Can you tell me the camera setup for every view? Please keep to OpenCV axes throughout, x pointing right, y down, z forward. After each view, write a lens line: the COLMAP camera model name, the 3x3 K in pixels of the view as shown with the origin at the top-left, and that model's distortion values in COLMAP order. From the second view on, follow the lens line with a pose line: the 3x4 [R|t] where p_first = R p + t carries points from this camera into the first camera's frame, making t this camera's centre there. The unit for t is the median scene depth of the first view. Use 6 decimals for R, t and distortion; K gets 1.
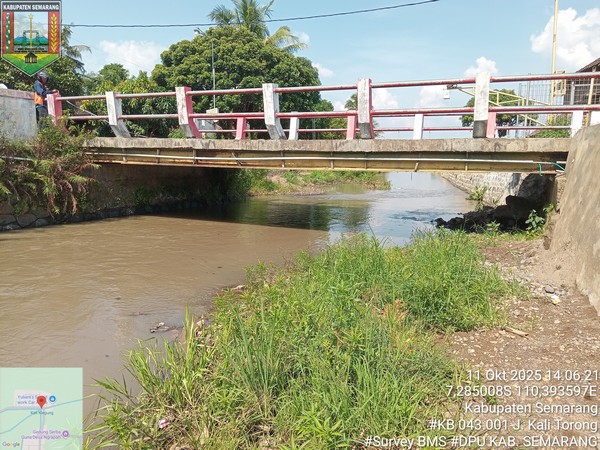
lens RADIAL K [[447.2, 0, 300.0], [0, 447.2, 225.0], [0, 0, 1]] dist [0.004623, -0.000825]
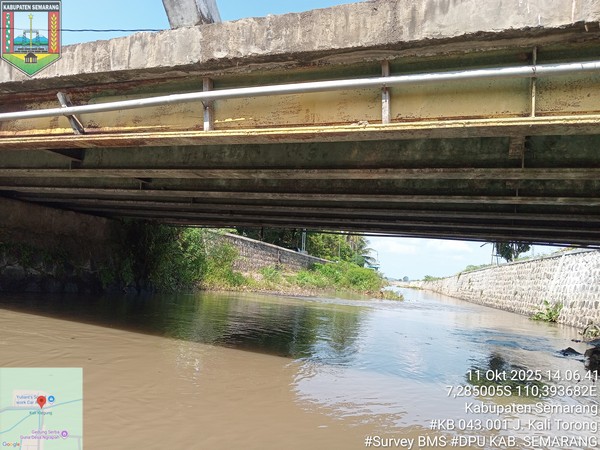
lens RADIAL K [[447.2, 0, 300.0], [0, 447.2, 225.0], [0, 0, 1]] dist [0.004623, -0.000825]
pose [[0.996905, 0.075872, 0.020600, 0.013753], [-0.068172, 0.964743, -0.254212, -0.001223], [-0.039162, 0.252021, 0.966929, 0.473888]]
